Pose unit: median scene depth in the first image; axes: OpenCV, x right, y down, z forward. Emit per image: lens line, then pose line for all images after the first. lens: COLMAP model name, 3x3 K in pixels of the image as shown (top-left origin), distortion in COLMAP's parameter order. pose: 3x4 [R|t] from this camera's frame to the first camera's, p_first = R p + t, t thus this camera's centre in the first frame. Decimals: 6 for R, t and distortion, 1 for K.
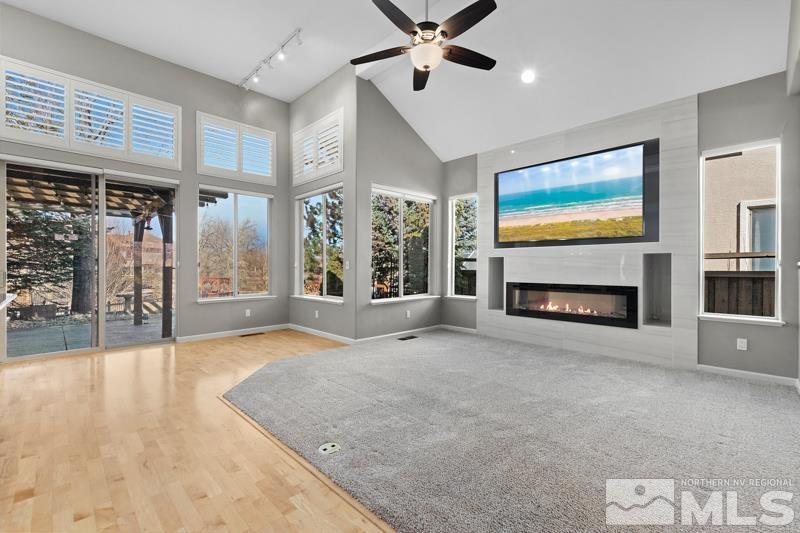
lens RADIAL K [[347.5, 0, 400.0], [0, 347.5, 266.5], [0, 0, 1]] dist [0.003276, 0.000367]
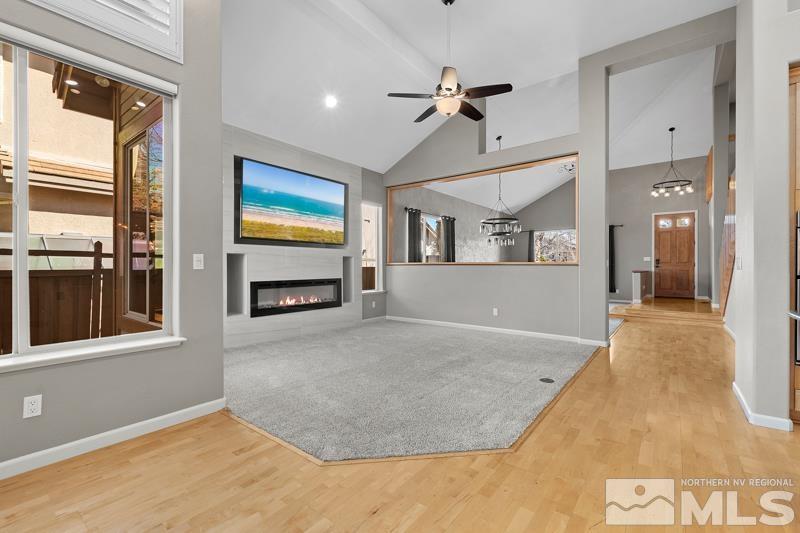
lens RADIAL K [[347.5, 0, 400.0], [0, 347.5, 266.5], [0, 0, 1]] dist [0.003276, 0.000367]
pose [[-0.118887, -0.002272, 0.992905, -0.728990], [-0.003115, 0.999993, 0.001915, 0.002431], [-0.992903, -0.002865, -0.118894, 0.810500]]
